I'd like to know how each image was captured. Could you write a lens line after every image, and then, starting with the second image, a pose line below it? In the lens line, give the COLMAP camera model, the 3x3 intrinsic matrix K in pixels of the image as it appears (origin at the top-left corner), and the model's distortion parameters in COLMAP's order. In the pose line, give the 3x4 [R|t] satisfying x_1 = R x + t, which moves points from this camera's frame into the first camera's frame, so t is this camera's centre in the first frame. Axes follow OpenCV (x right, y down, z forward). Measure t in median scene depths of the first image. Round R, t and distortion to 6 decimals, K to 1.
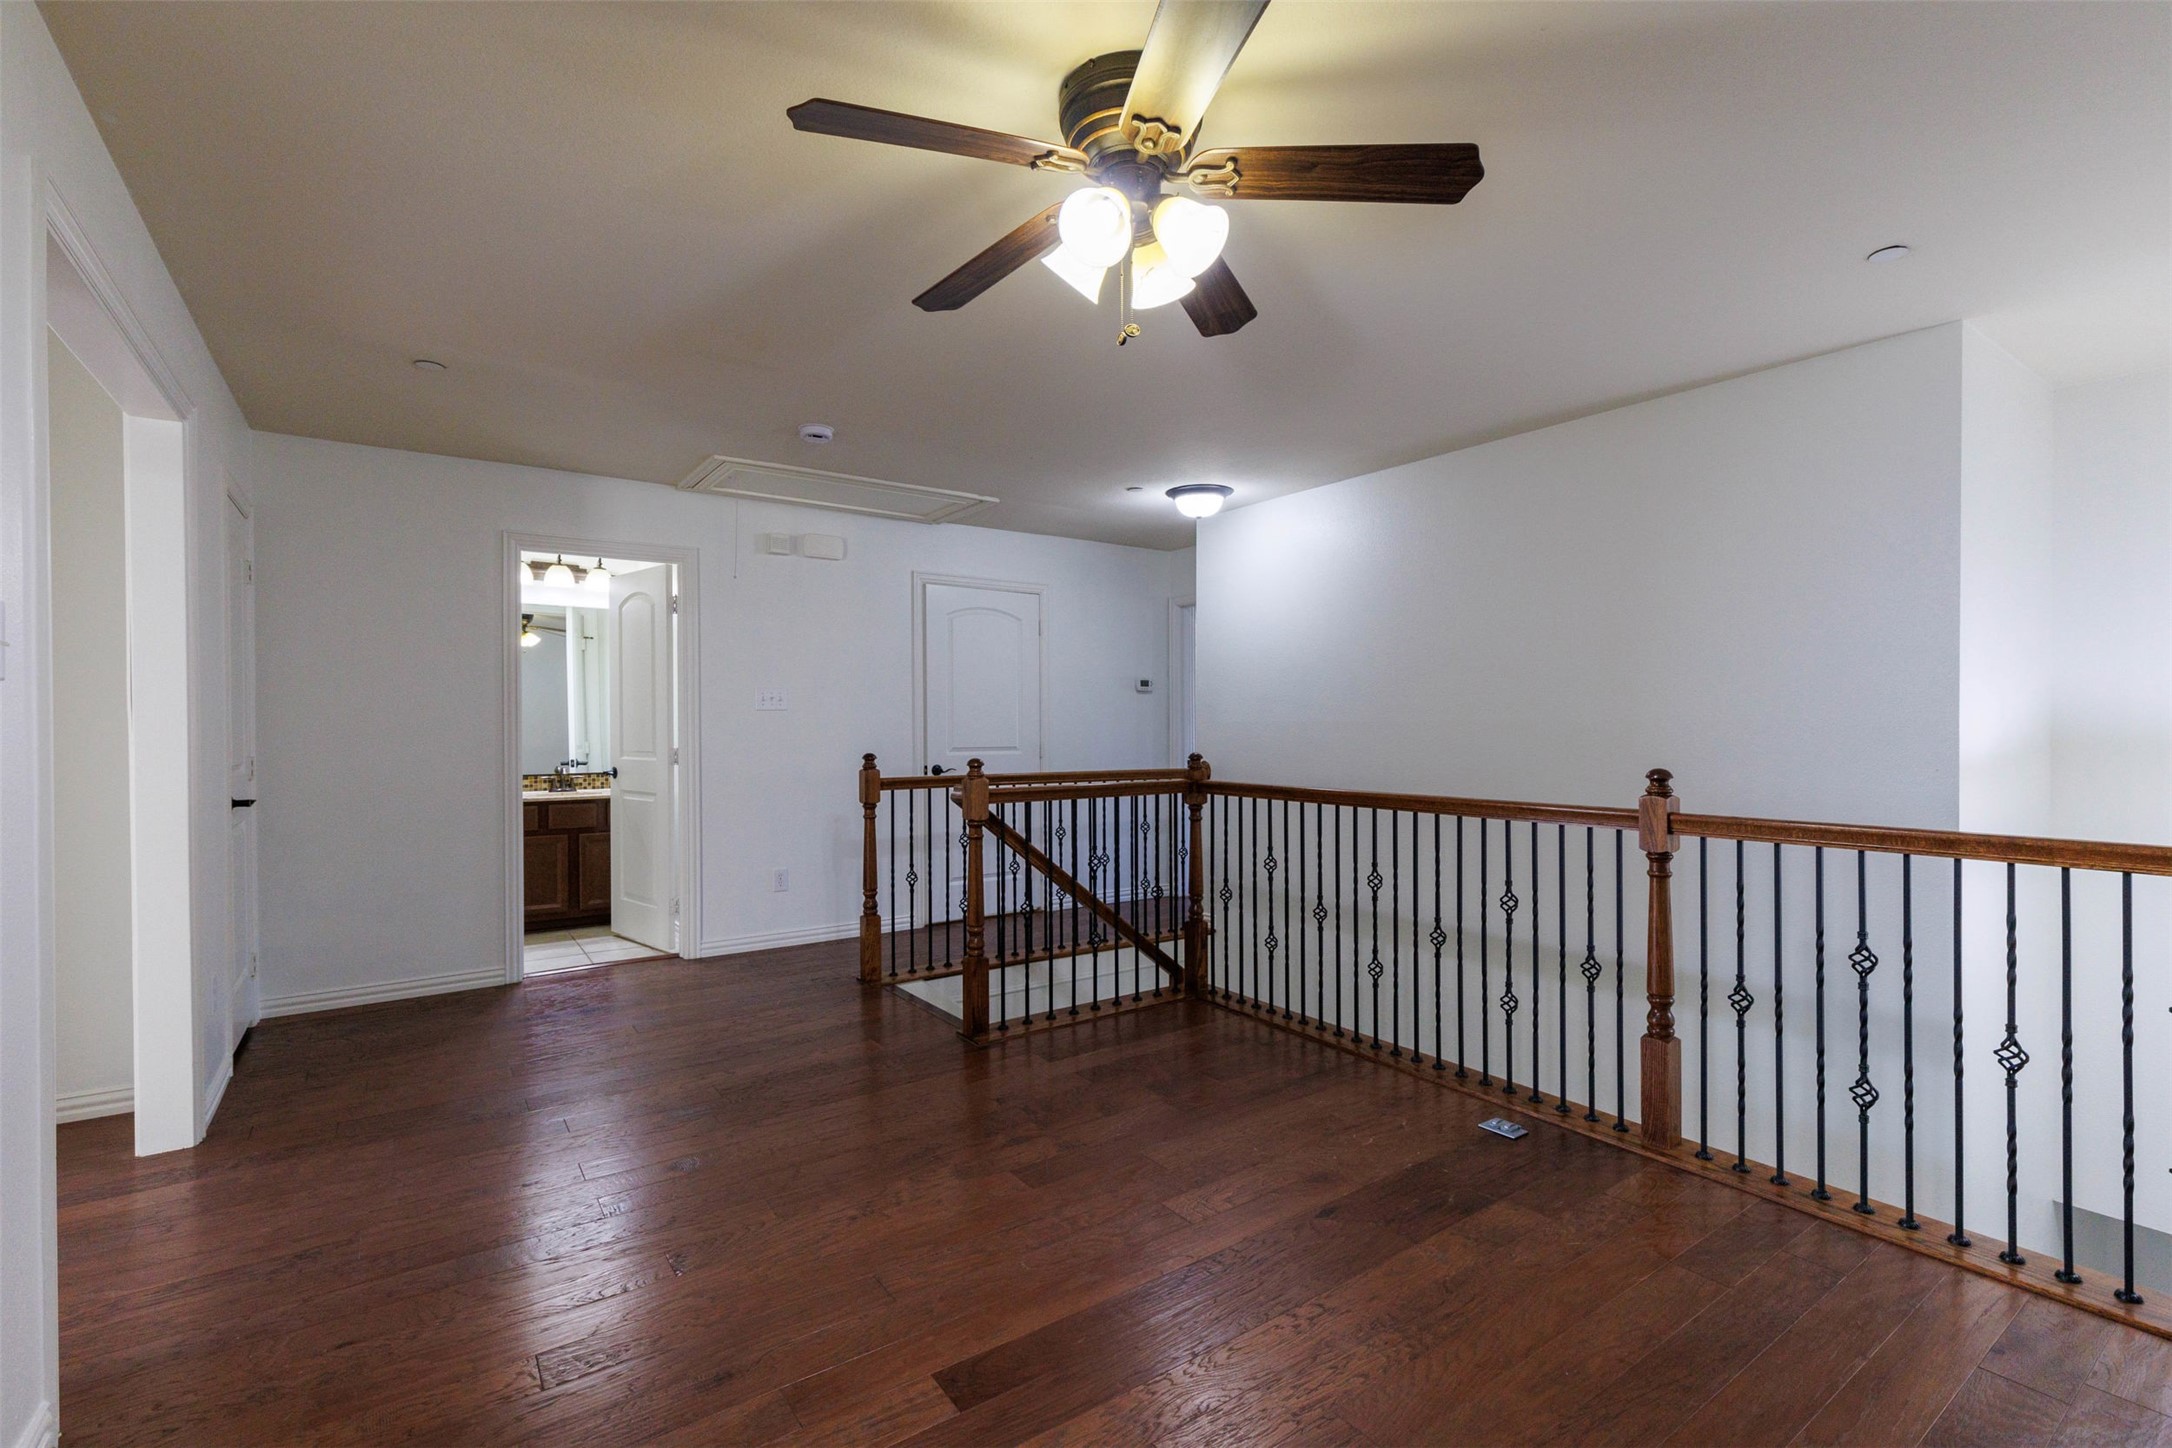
lens RADIAL K [[984.3, 0, 1091.1], [0, 984.3, 730.2], [0, 0, 1]] dist [0.006198, 0.000190]
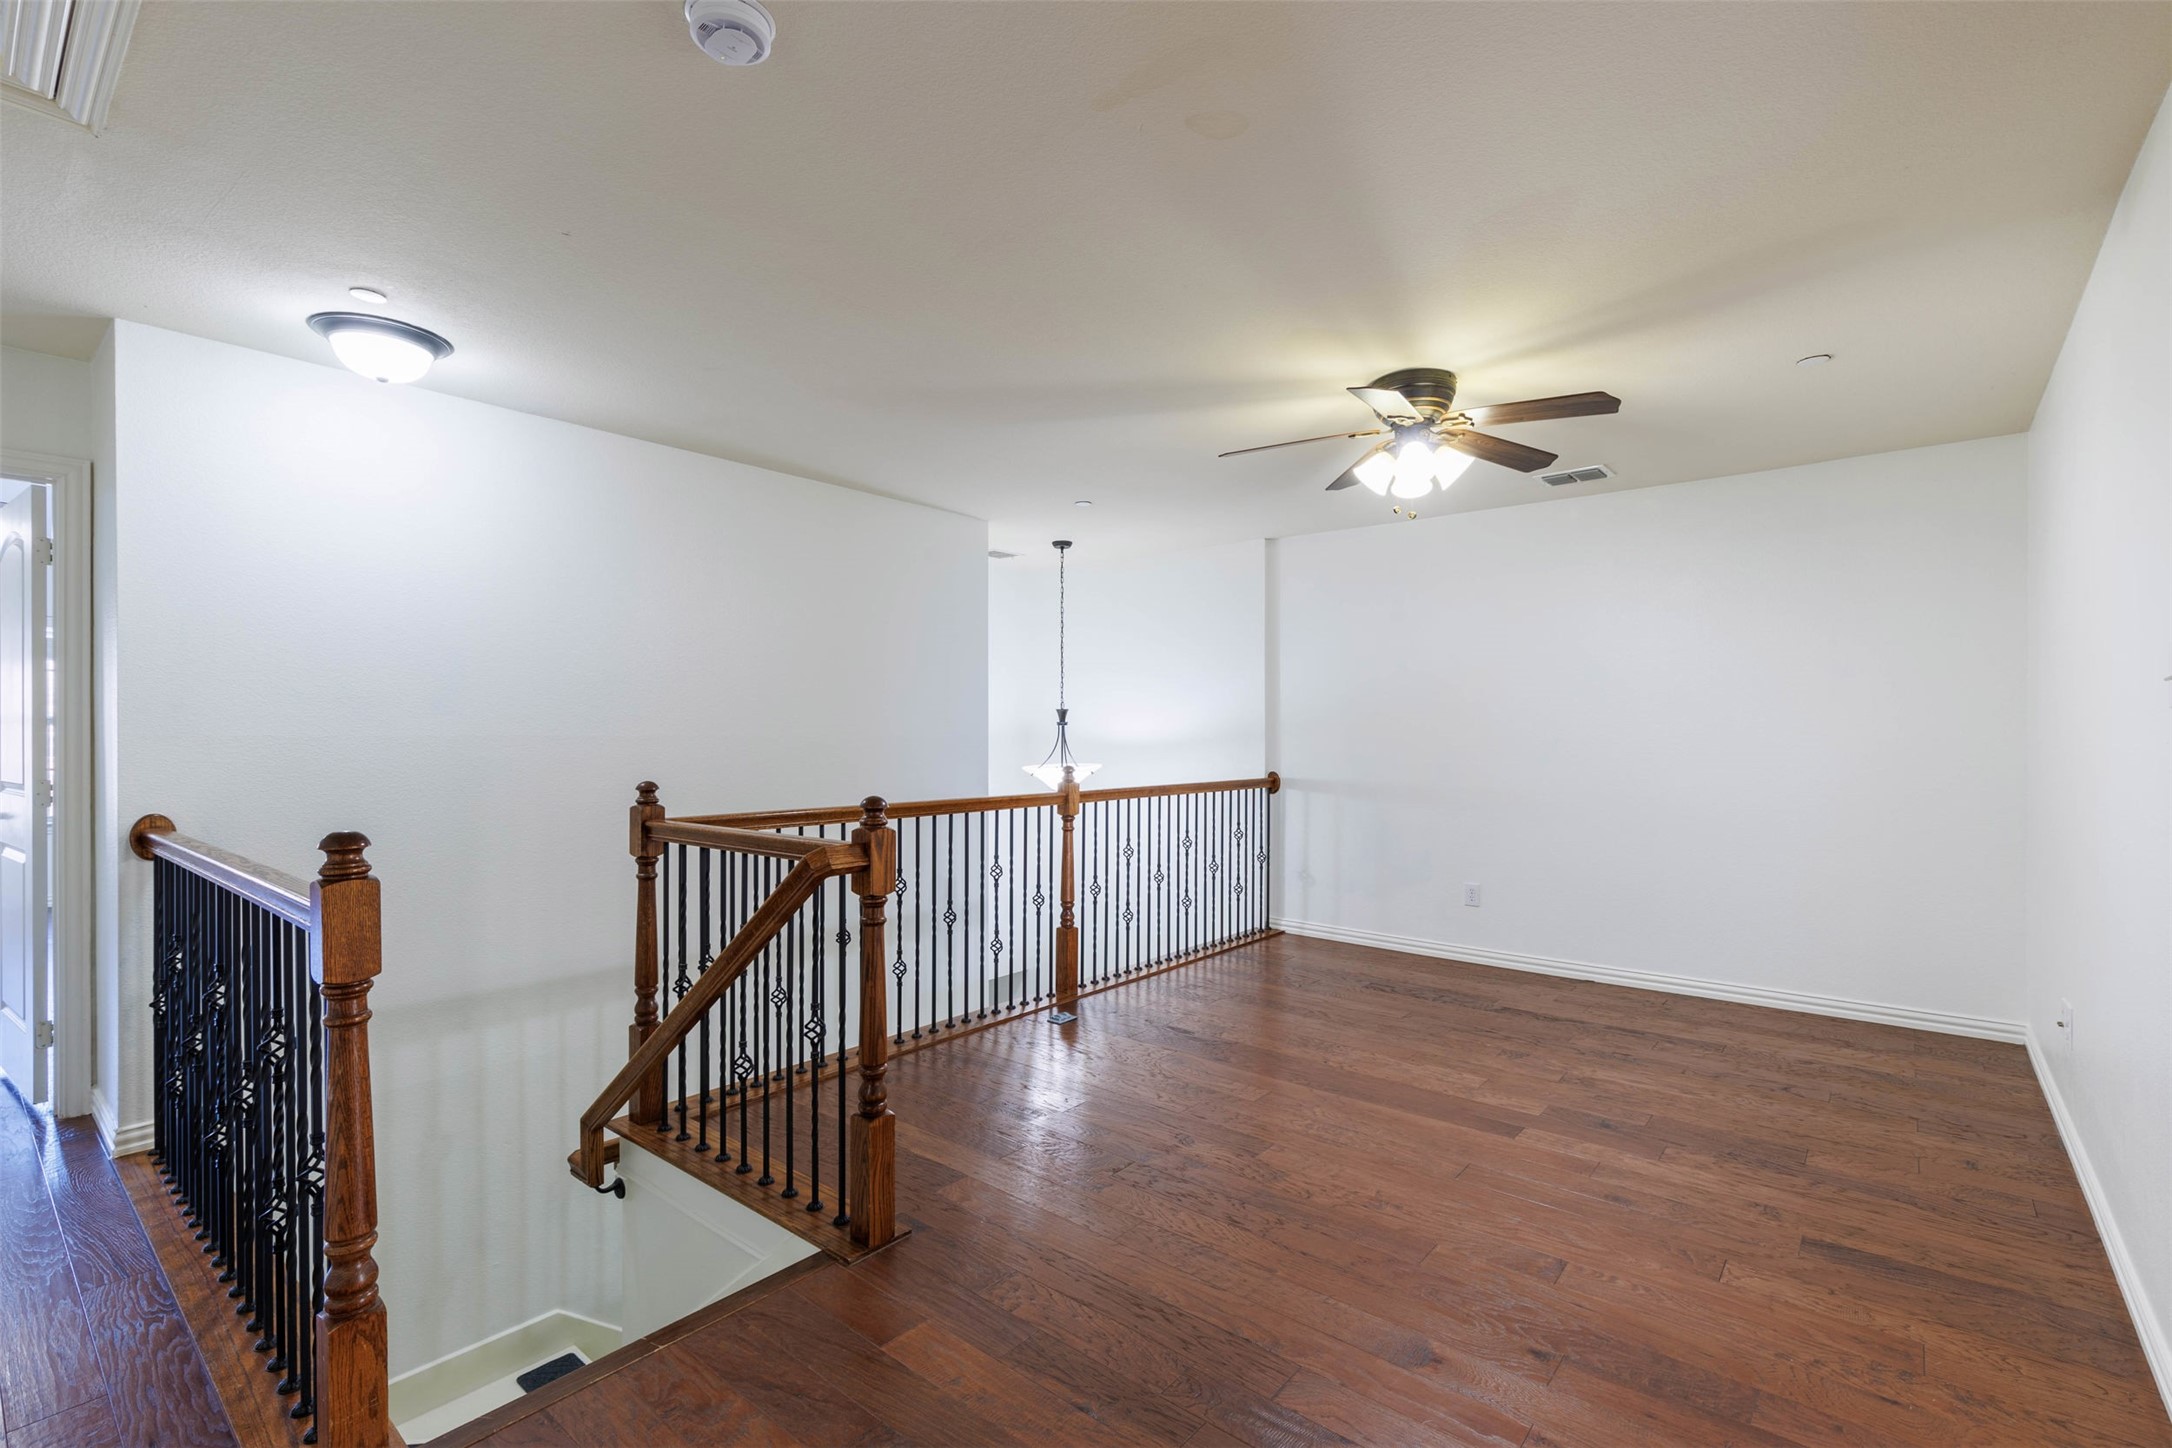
lens RADIAL K [[989.3, 0, 1027.4], [0, 989.3, 741.9], [0, 0, 1]] dist [-0.042064, 0.000014]
pose [[-0.227428, -0.000875, 0.973795, -0.906260], [0.008909, 0.999956, 0.002979, -0.006858], [-0.973754, 0.009353, -0.227410, 1.262124]]
